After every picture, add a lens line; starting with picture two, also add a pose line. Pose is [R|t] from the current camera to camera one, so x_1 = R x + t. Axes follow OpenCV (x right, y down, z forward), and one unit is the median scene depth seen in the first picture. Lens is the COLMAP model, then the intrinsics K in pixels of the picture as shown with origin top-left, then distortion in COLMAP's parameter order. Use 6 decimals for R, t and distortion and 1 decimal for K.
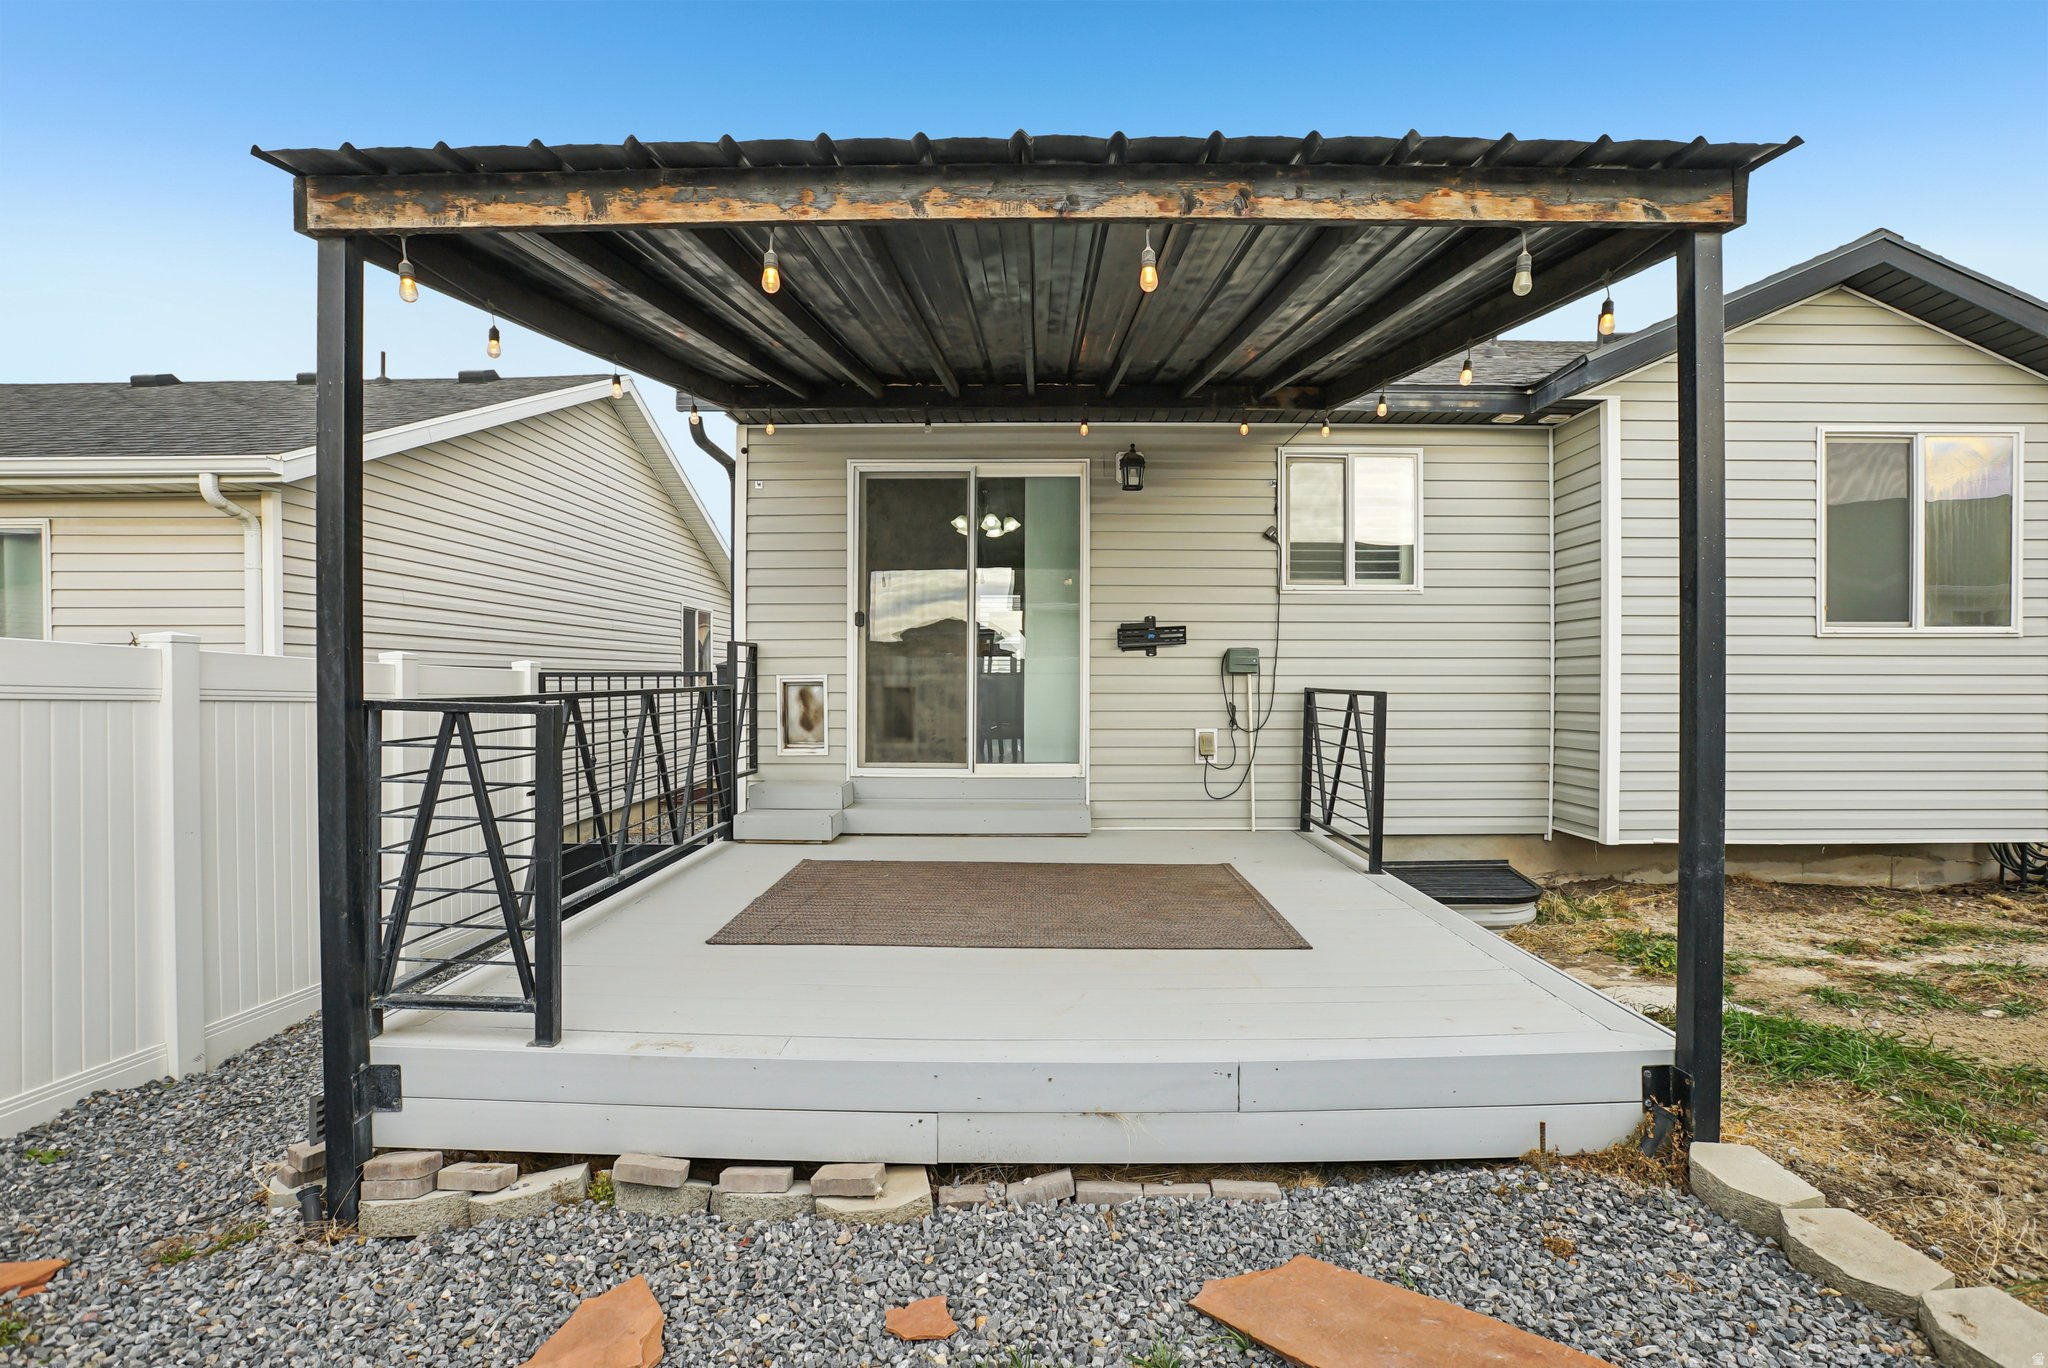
lens RADIAL K [[960.8, 0, 1035.7], [0, 960.8, 691.0], [0, 0, 1]] dist [-0.037230, 0.008166]
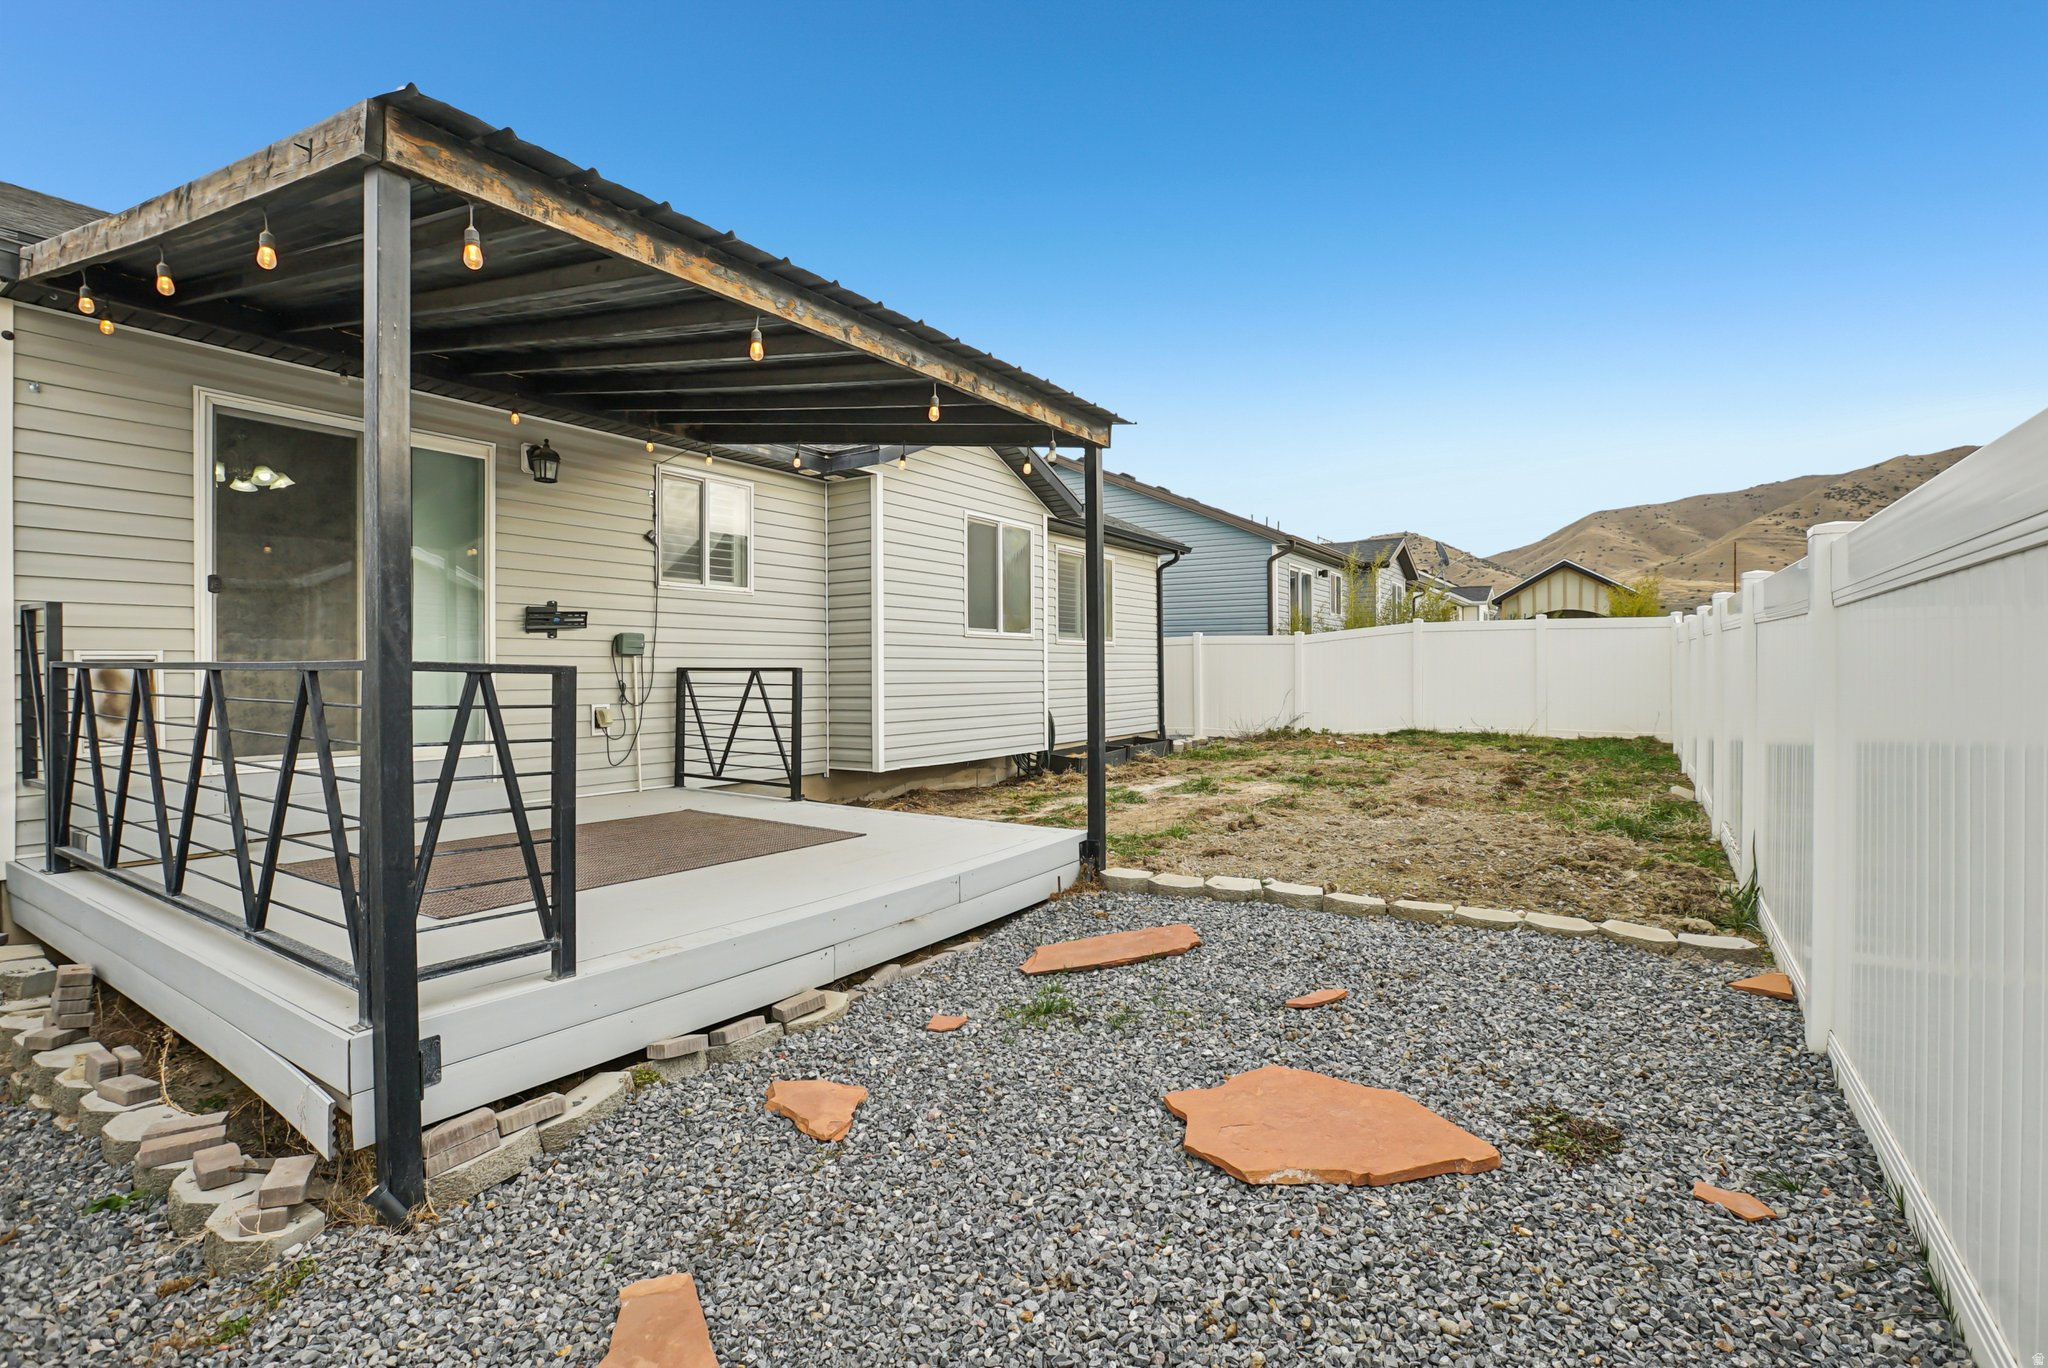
lens RADIAL K [[960.8, 0, 1037.5], [0, 960.8, 666.2], [0, 0, 1]] dist [-0.037230, 0.008166]
pose [[0.535762, 0.001743, 0.844367, -0.540318], [0.014911, 0.999822, -0.011525, 0.016860], [-0.844237, 0.018766, 0.535641, -0.024609]]
